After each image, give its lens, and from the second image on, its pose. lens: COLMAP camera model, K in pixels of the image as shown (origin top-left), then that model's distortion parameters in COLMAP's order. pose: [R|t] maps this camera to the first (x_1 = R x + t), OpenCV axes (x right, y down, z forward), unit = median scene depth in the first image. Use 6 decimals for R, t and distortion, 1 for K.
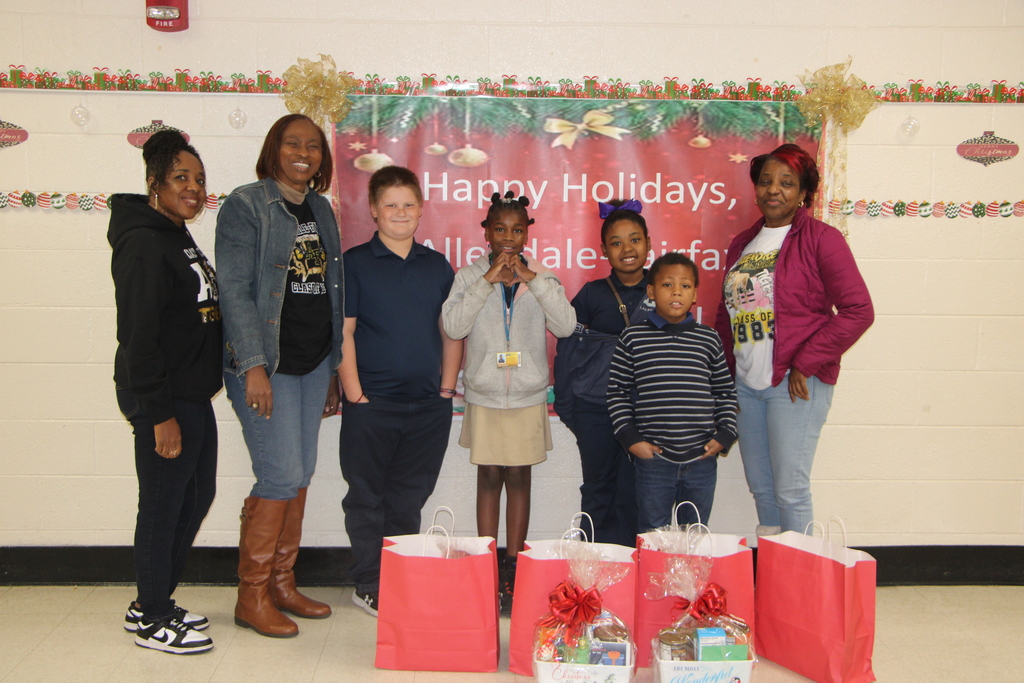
lens RADIAL K [[1155.6, 0, 500.0], [0, 1155.6, 344.3], [0, 0, 1]] dist [-0.002373, 0.000000]
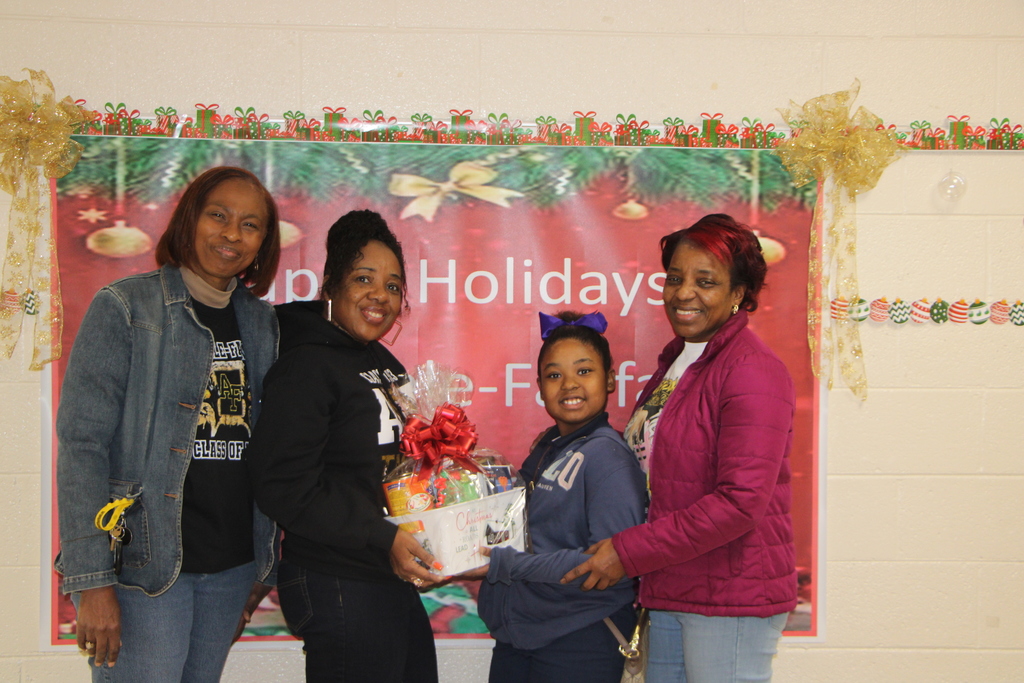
lens RADIAL K [[1055.6, 0, 504.3], [0, 1055.6, 340.5], [0, 0, 1]] dist [0.035308, 0.000000]
pose [[0.999621, -0.003225, 0.027335, 0.085932], [0.005832, 0.995382, -0.095819, -0.046050], [-0.026900, 0.095942, 0.995023, 0.419508]]
